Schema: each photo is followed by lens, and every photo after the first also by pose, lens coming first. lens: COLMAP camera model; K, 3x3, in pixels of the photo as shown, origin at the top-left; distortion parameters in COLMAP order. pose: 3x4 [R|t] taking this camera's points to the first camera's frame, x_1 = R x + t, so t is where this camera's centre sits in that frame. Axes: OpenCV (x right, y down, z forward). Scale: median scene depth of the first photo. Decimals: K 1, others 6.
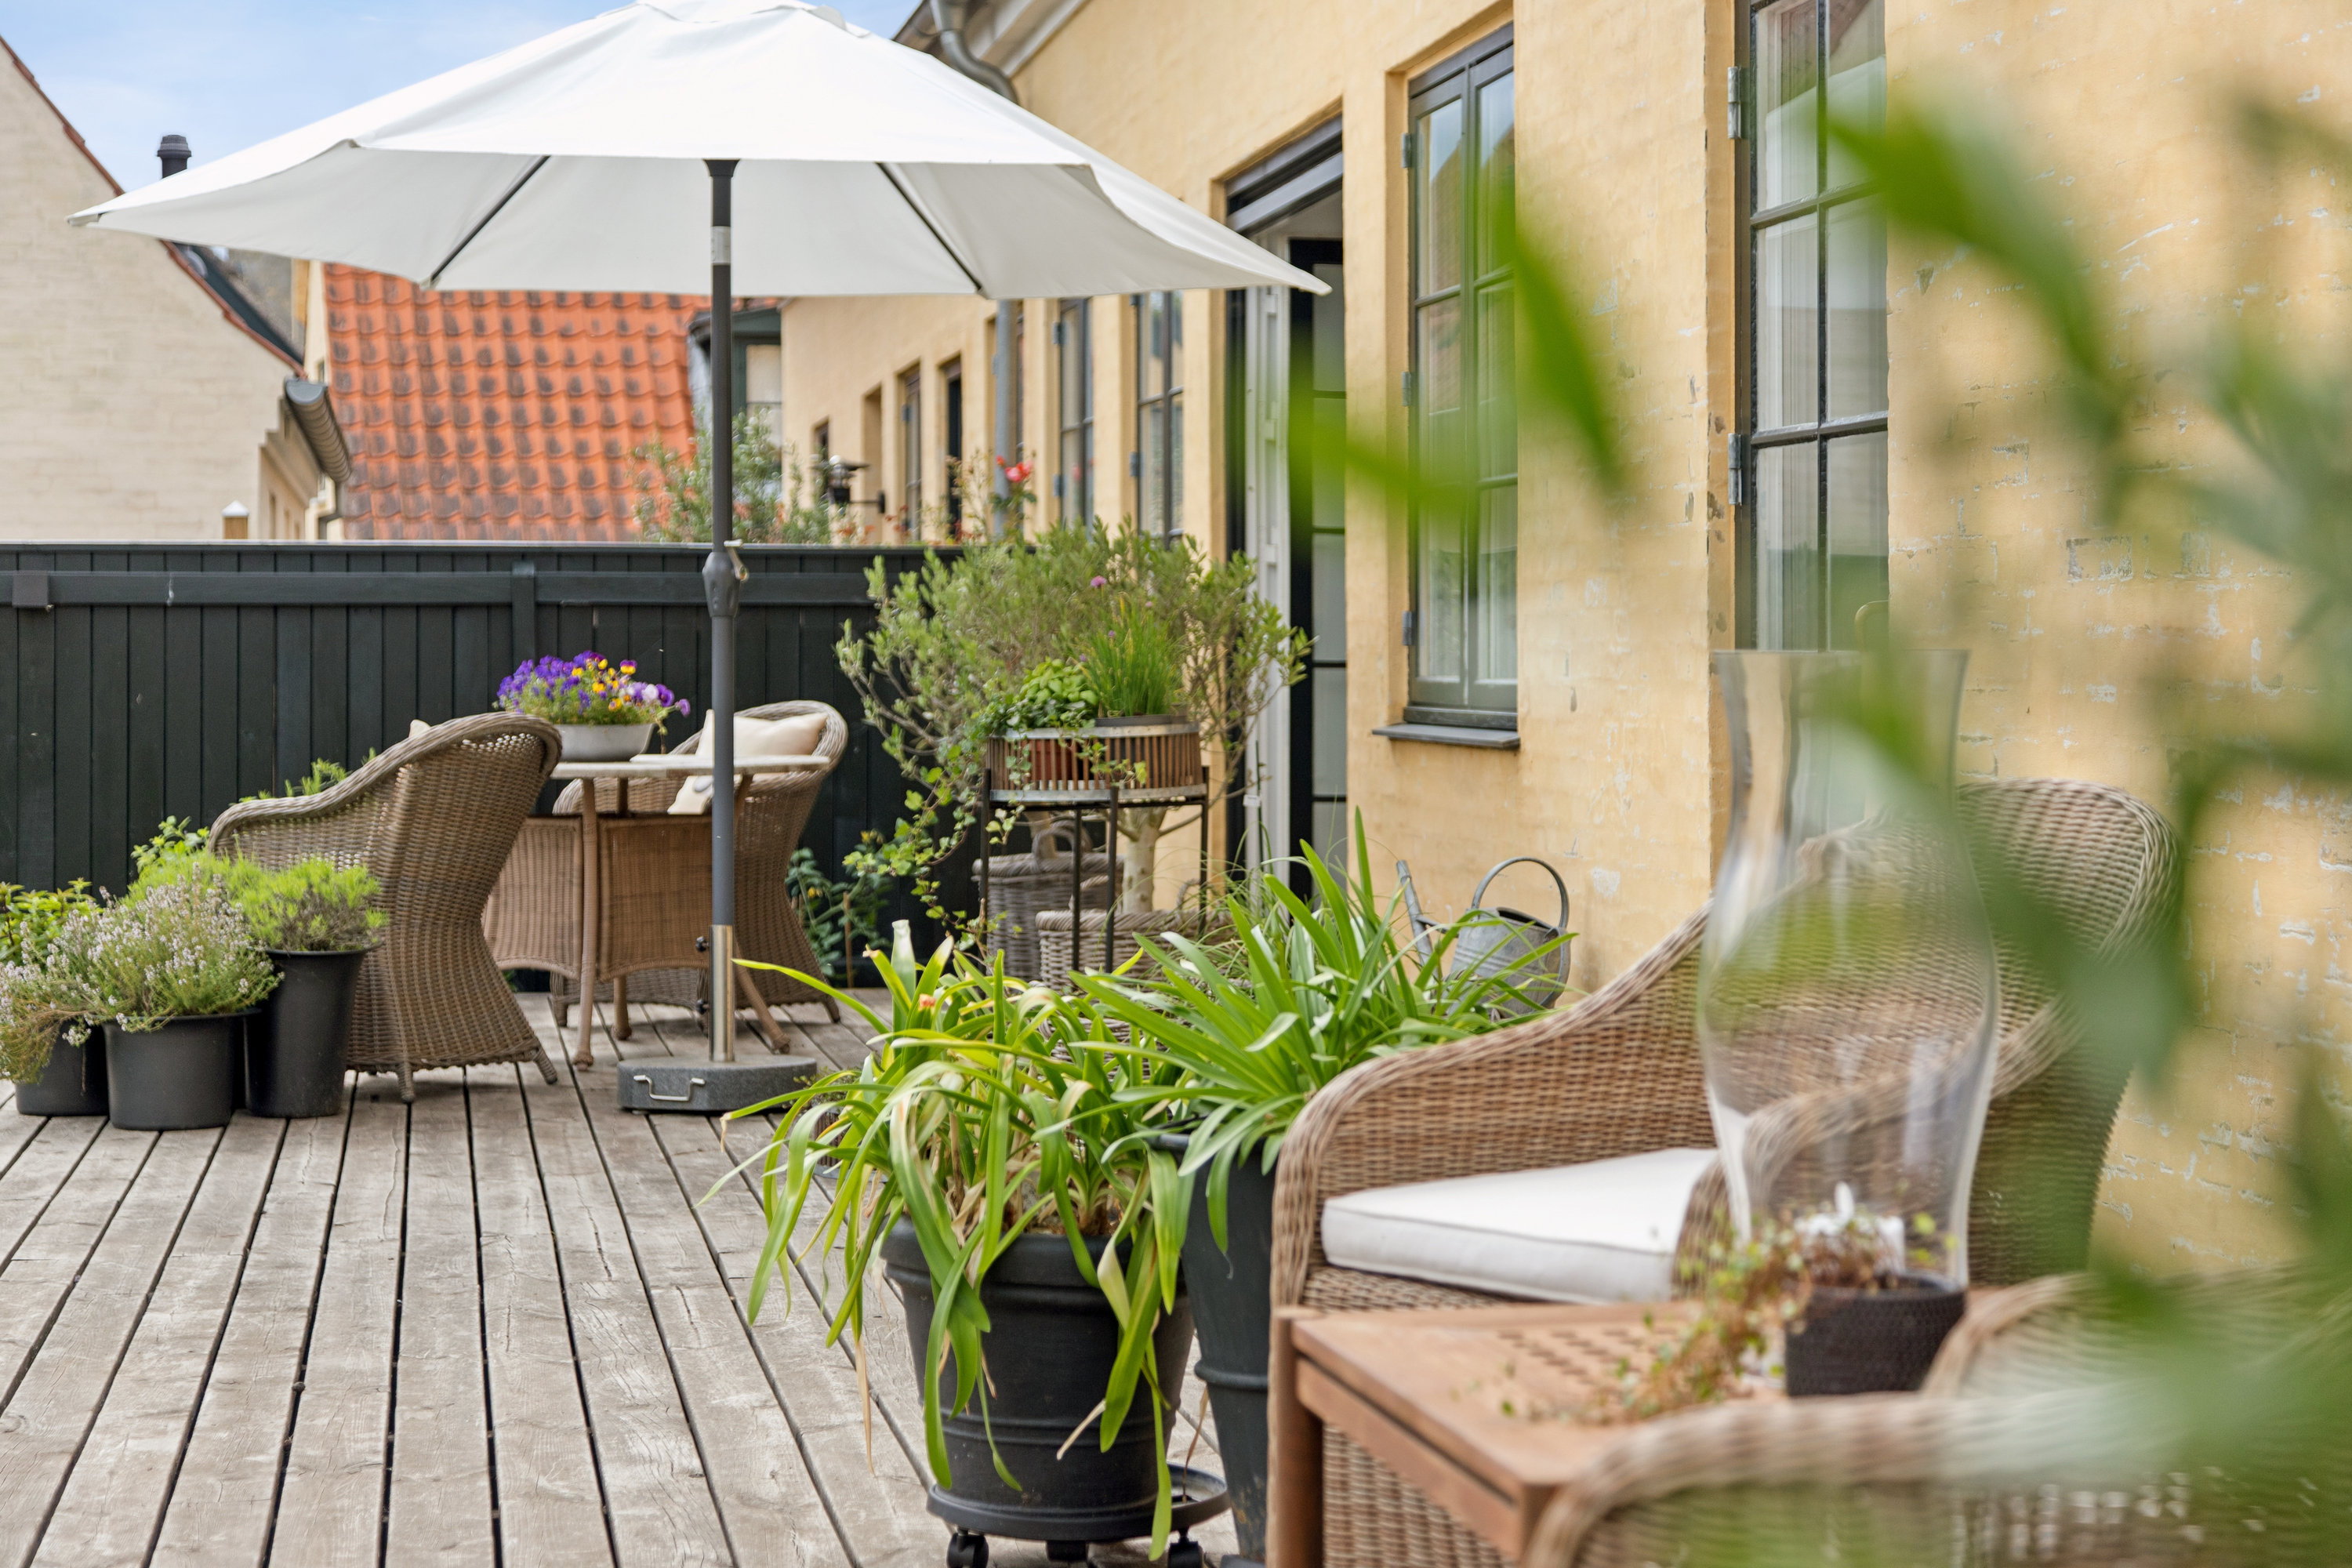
lens RADIAL K [[4412.5, 0, 1176.0], [0, 4412.5, 784.0], [0, 0, 1]] dist [0.236978, -0.042640]
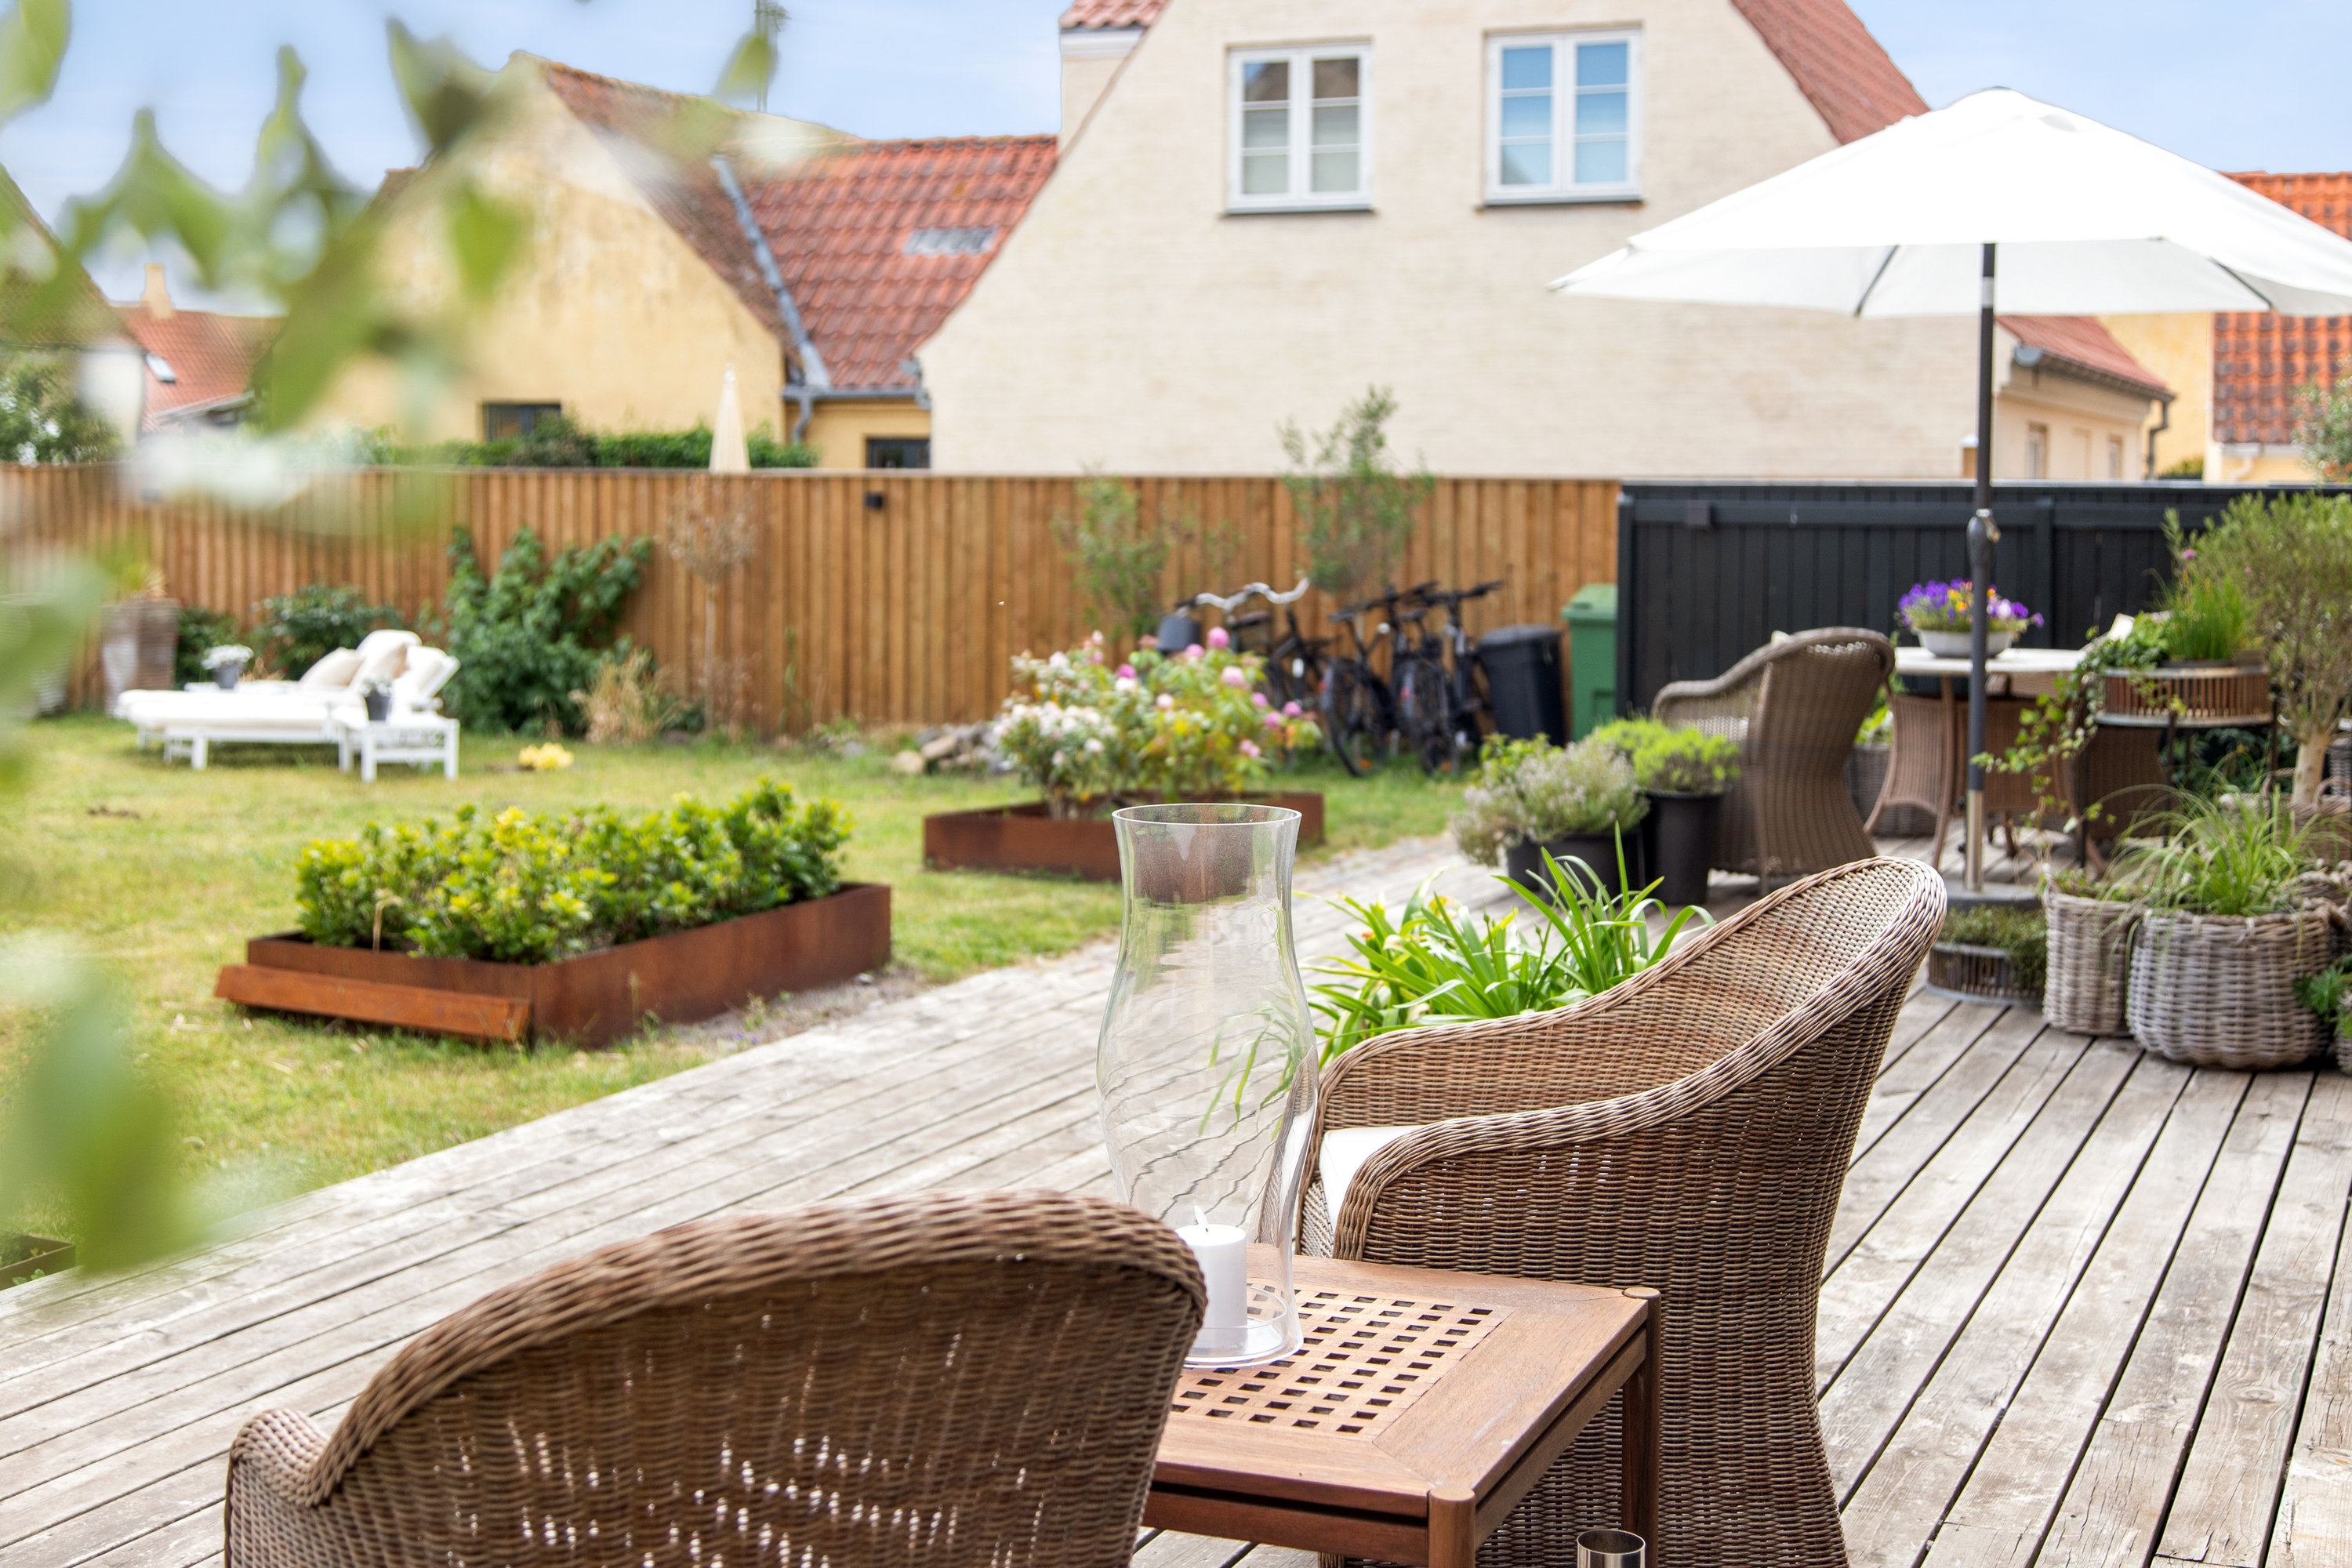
lens RADIAL K [[3102.1, 0, 1176.0], [0, 3102.1, 784.0], [0, 0, 1]] dist [0.005018, 0.017794]
pose [[0.848118, 0.062600, -0.526096, 0.195382], [-0.028874, 0.996981, 0.072083, -0.032660], [0.529020, -0.045944, 0.847365, 0.059456]]
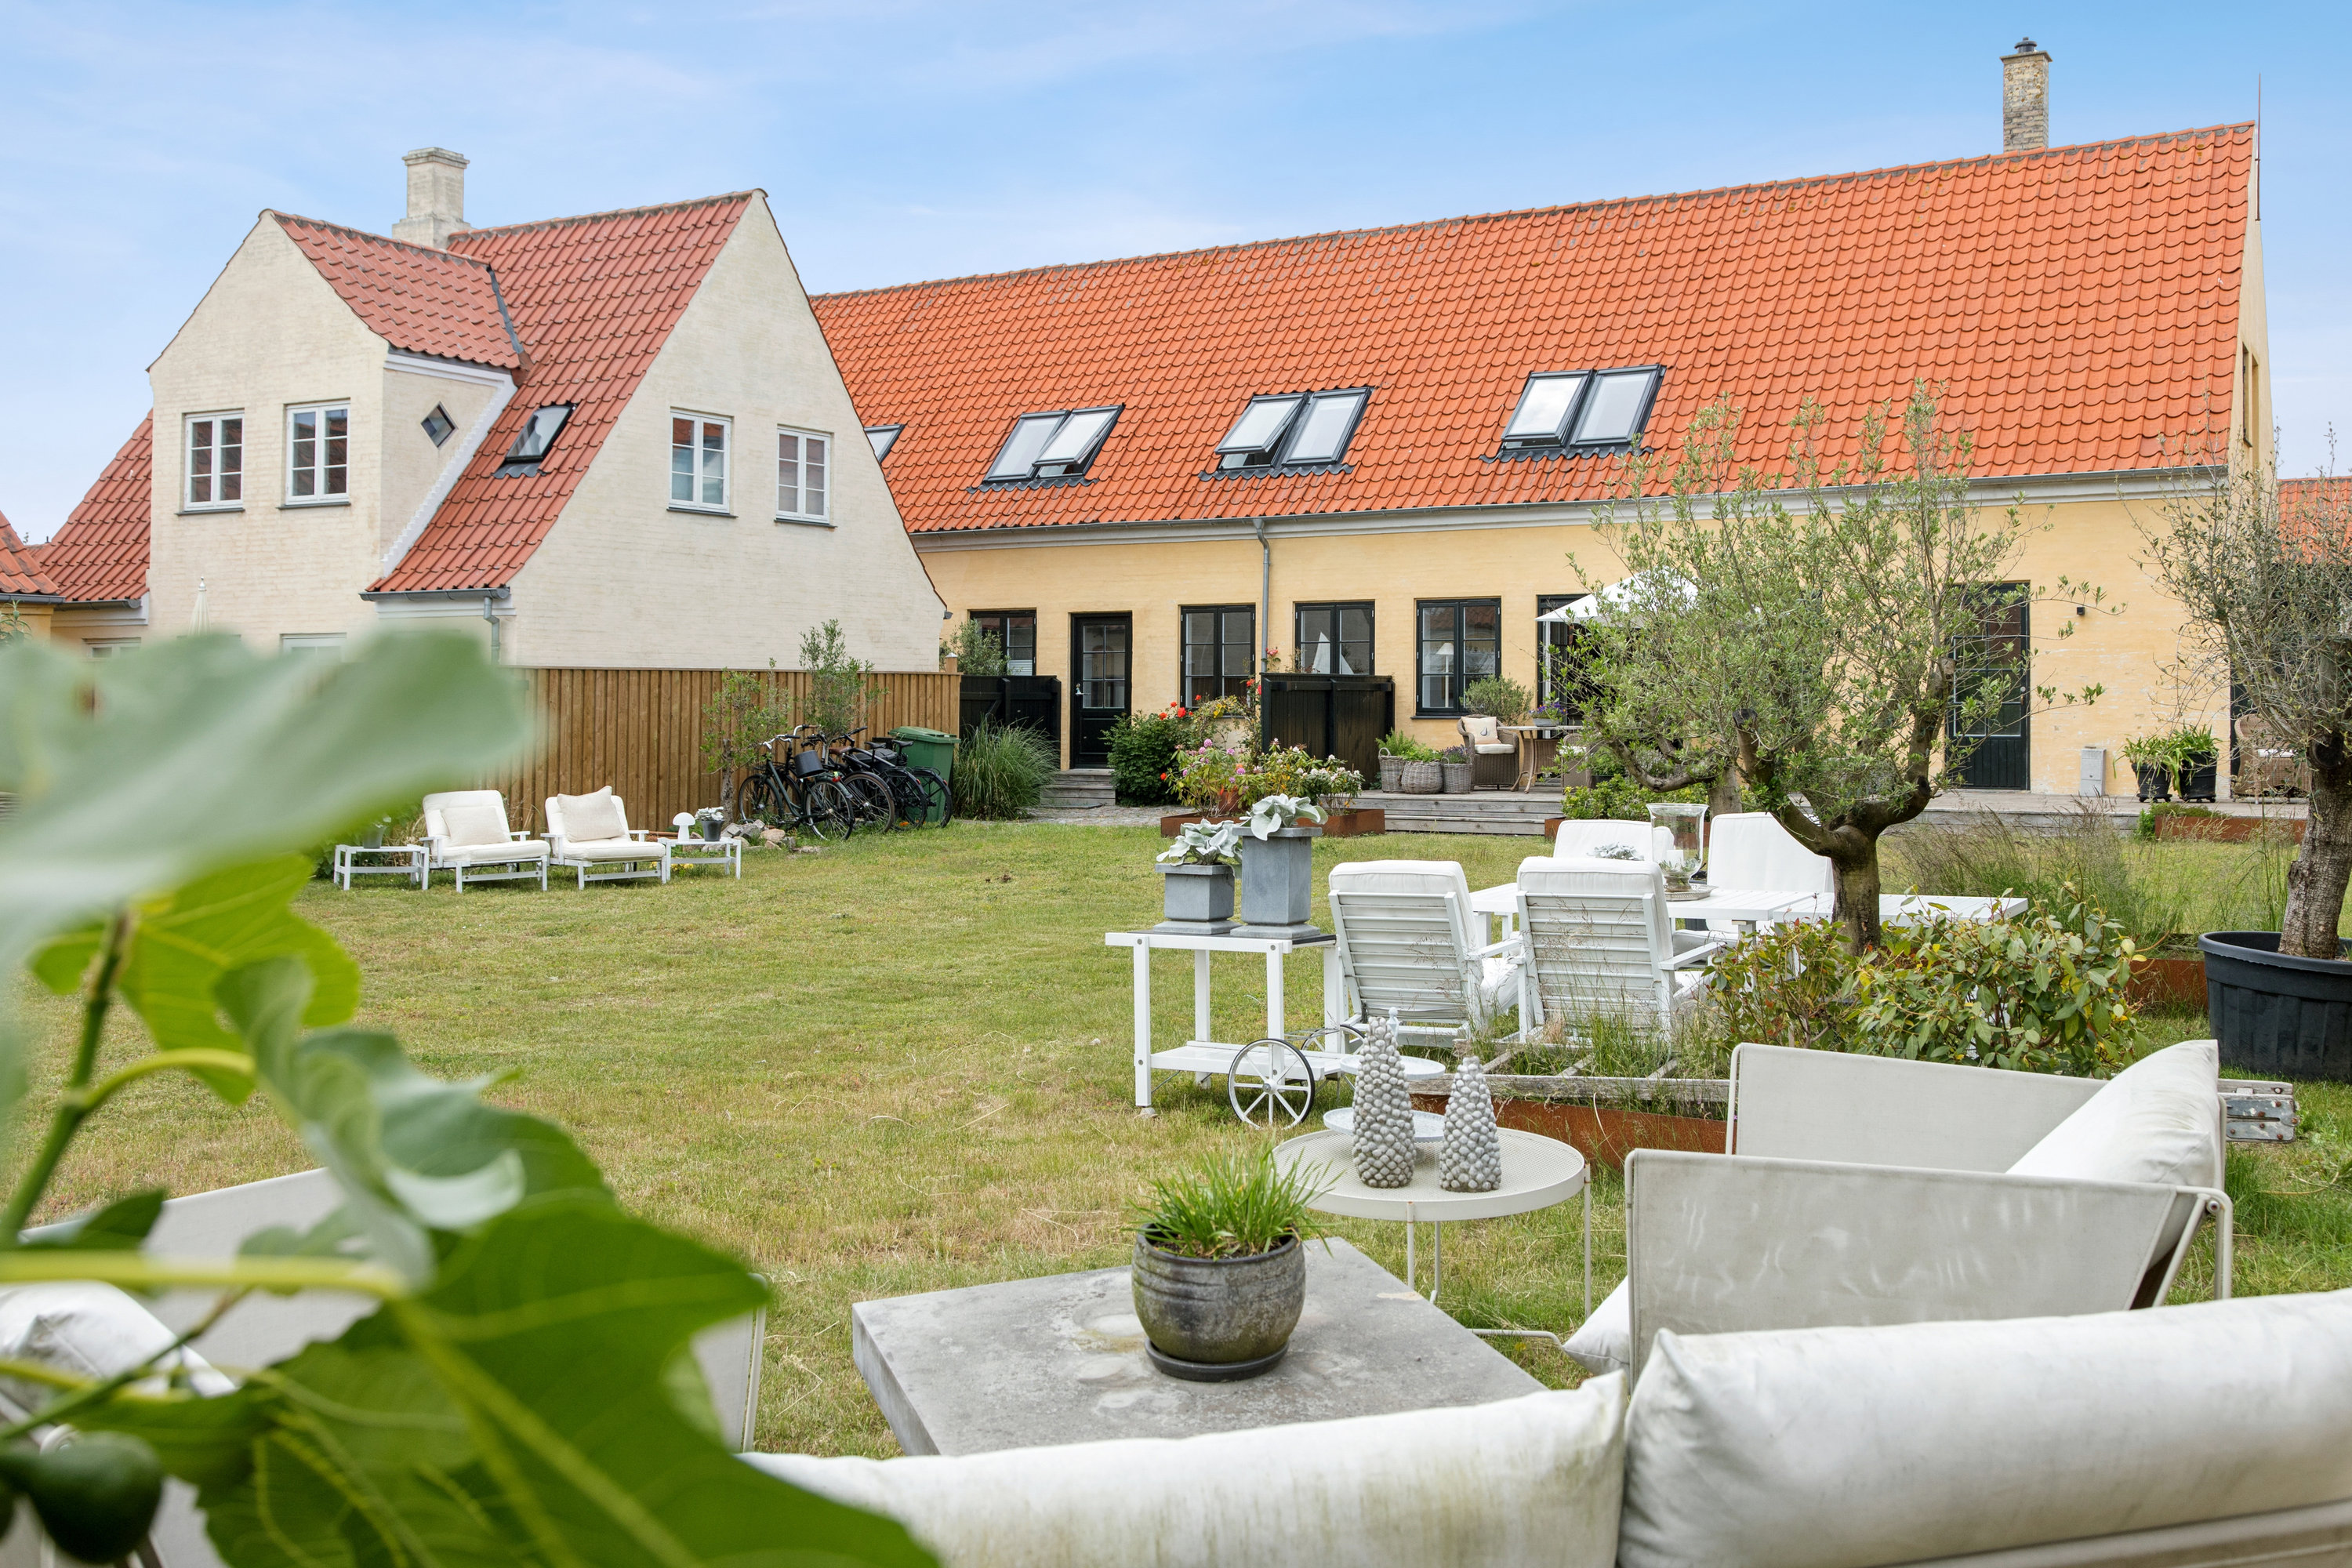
lens RADIAL K [[2313.4, 0, 1176.0], [0, 2313.4, 784.0], [0, 0, 1]] dist [-0.071431, -0.004506]
pose [[0.616753, -0.016168, 0.786991, -1.189004], [-0.005157, 0.999685, 0.024578, -0.029601], [-0.787140, -0.019217, 0.616475, -0.047436]]
